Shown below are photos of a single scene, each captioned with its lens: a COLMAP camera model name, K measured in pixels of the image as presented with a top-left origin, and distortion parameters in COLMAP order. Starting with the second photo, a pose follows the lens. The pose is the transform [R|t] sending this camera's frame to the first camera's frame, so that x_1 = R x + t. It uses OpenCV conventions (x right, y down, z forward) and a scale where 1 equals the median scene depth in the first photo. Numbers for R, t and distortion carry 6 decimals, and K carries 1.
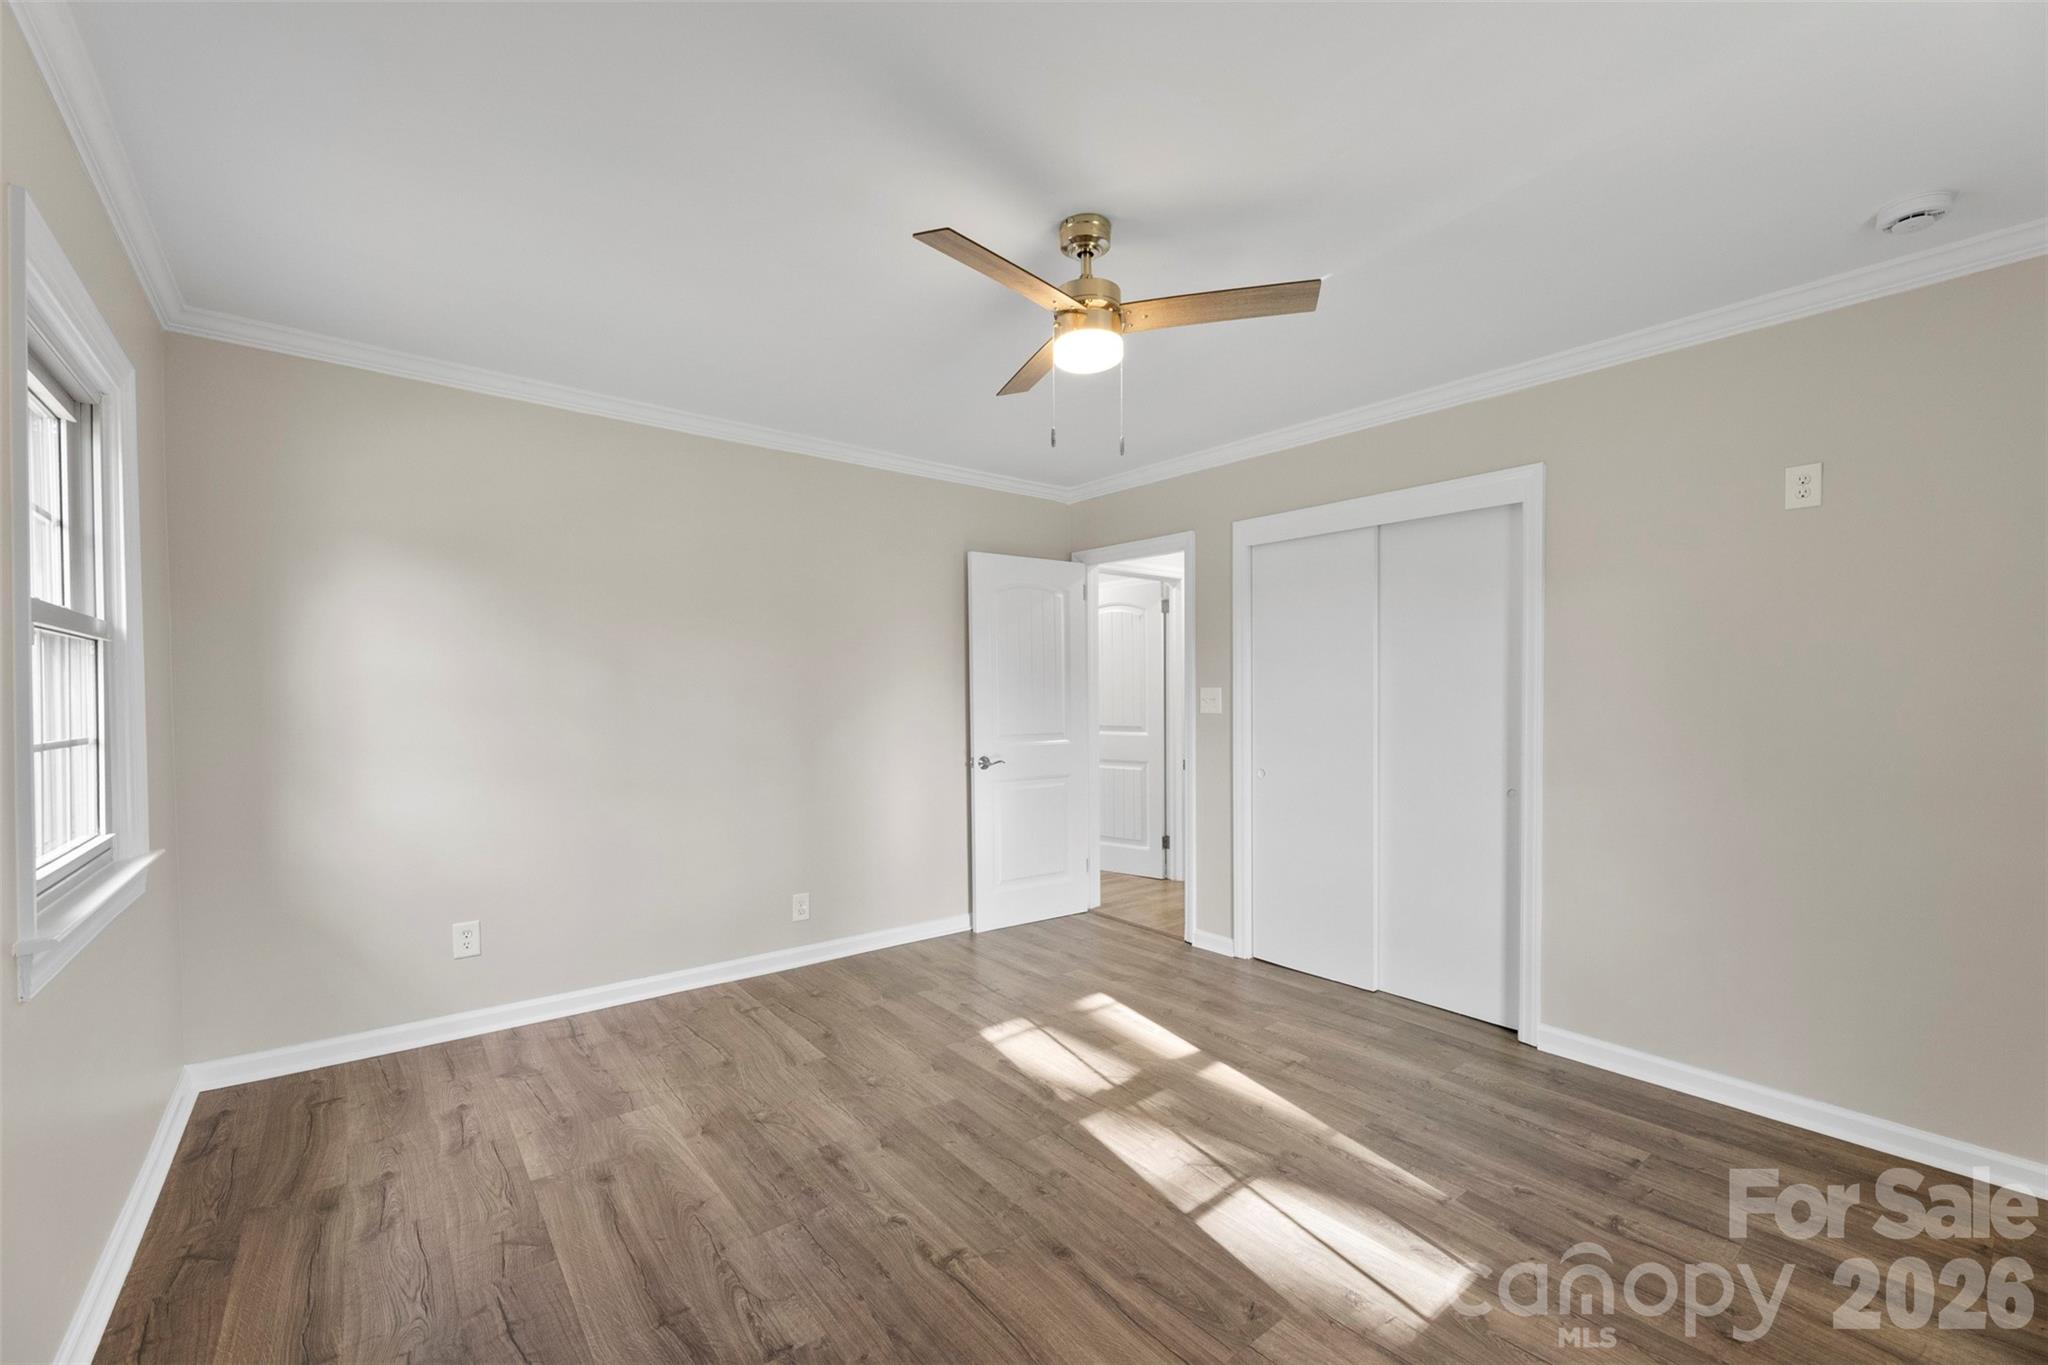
lens RADIAL K [[824.2, 0, 1028.1], [0, 824.2, 687.4], [0, 0, 1]] dist [-0.001035, 0.000547]
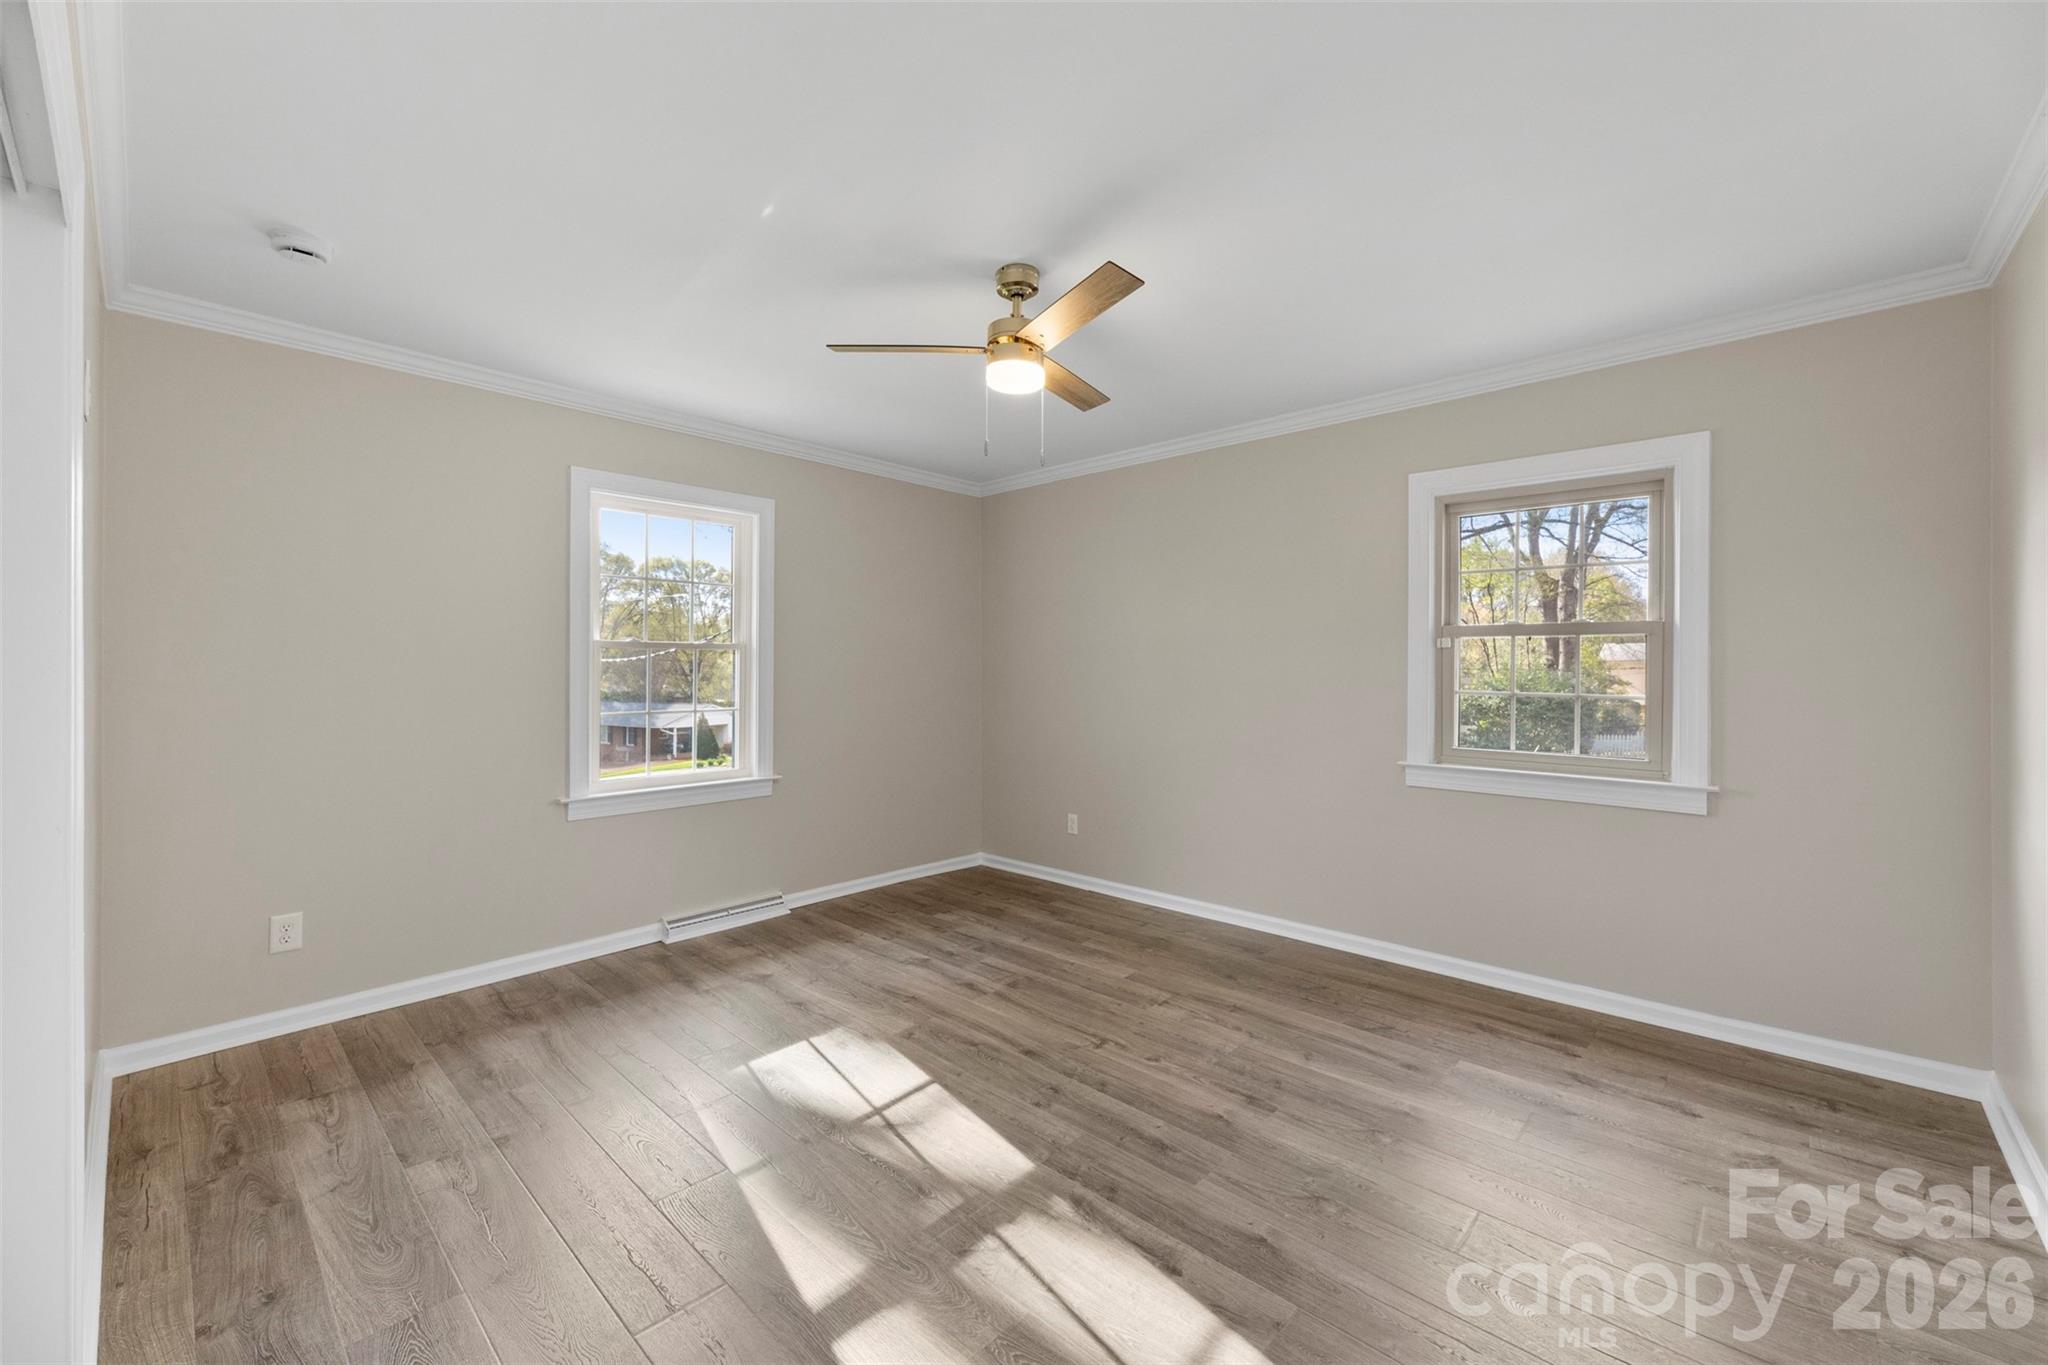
lens RADIAL K [[824.2, 0, 1018.6], [0, 824.2, 672.6], [0, 0, 1]] dist [-0.001035, 0.000547]
pose [[-0.989978, 0.002395, -0.141204, 0.224037], [0.000614, 0.999920, 0.012656, -0.000742], [0.141223, 0.012442, -0.989900, 2.081533]]
